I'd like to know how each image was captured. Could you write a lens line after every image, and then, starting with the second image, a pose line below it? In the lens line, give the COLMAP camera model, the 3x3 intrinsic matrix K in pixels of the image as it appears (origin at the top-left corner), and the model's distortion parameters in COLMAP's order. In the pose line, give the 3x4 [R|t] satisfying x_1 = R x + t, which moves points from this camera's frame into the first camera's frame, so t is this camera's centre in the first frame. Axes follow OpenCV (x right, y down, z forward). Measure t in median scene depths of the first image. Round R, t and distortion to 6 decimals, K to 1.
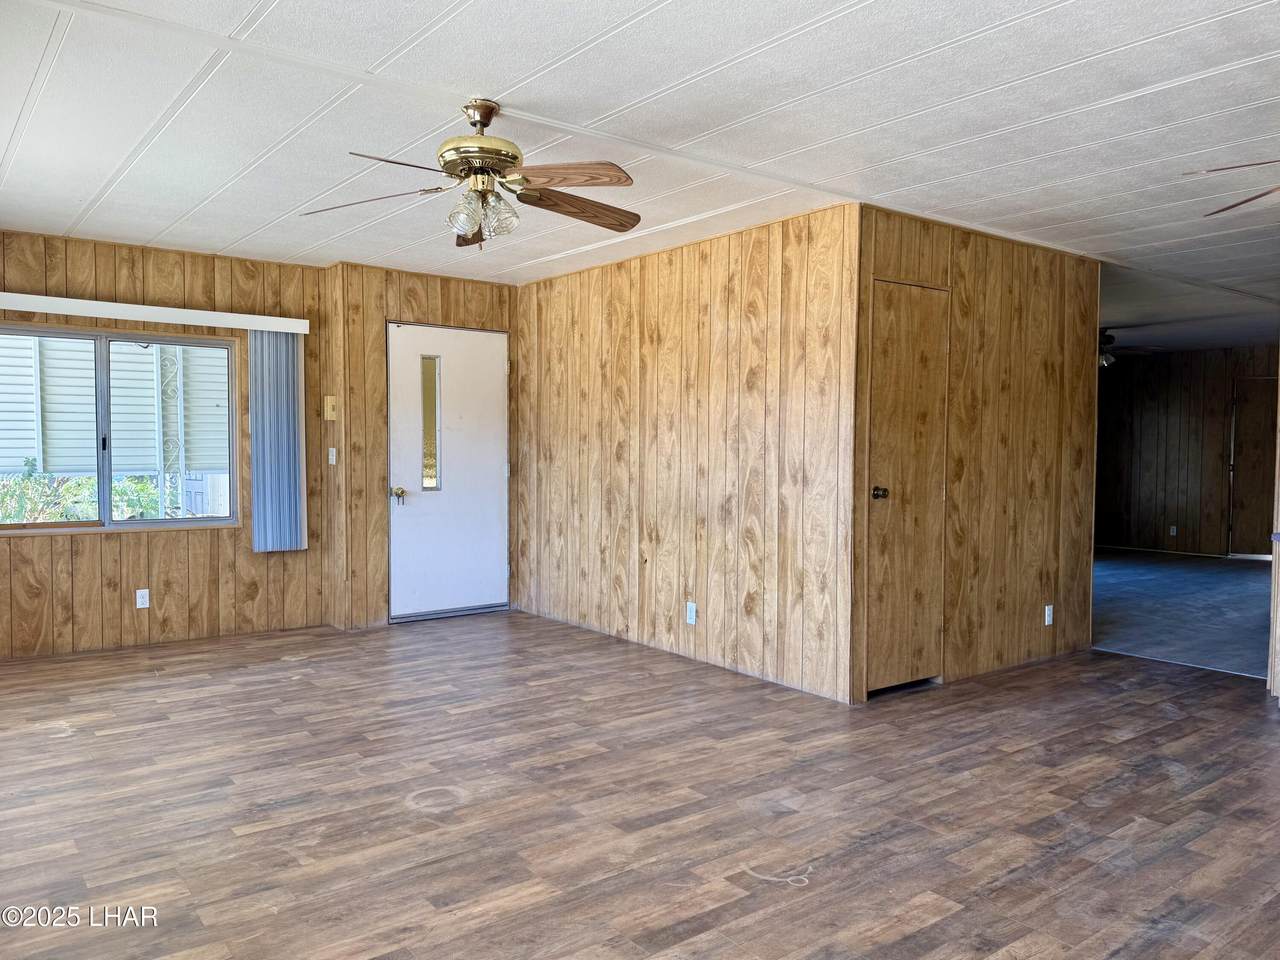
lens RADIAL K [[940.4, 0, 631.3], [0, 940.4, 480.1], [0, 0, 1]] dist [0.128393, -0.200499]
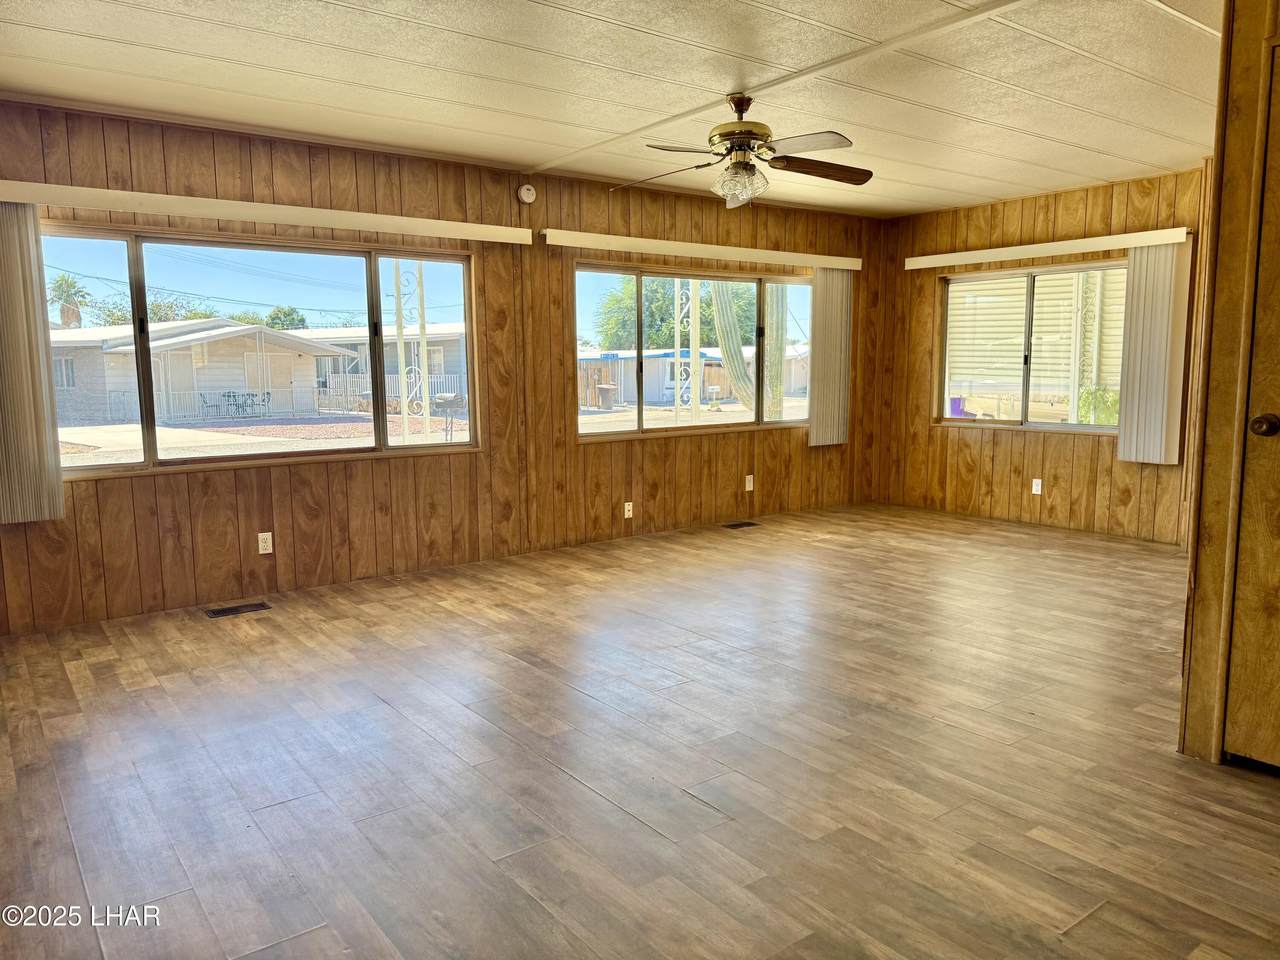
lens RADIAL K [[871.5, 0, 640.0], [0, 871.5, 480.0], [0, 0, 1]] dist [0.095771, -0.140404]
pose [[0.005610, 0.119696, -0.992795, 0.764505], [-0.031070, 0.992352, 0.119467, -0.005553], [0.999501, 0.030176, 0.009286, 0.598642]]
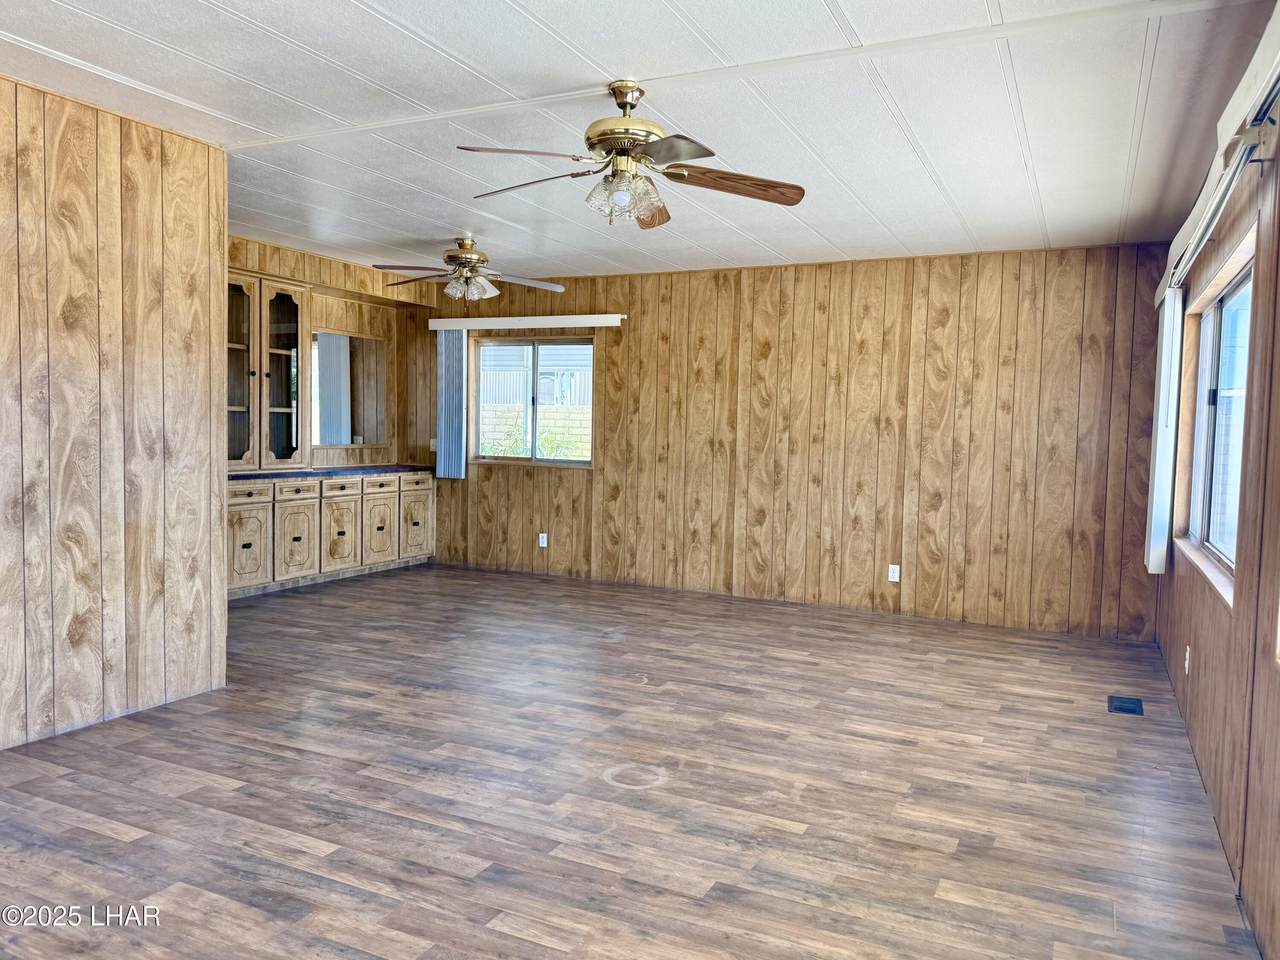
lens RADIAL K [[940.4, 0, 631.3], [0, 940.4, 480.1], [0, 0, 1]] dist [0.128393, -0.200499]
pose [[-0.451687, -0.064467, 0.889844, -0.750482], [0.011123, 0.996901, 0.077870, -0.036056], [-0.892107, 0.045071, -0.449570, 1.014221]]
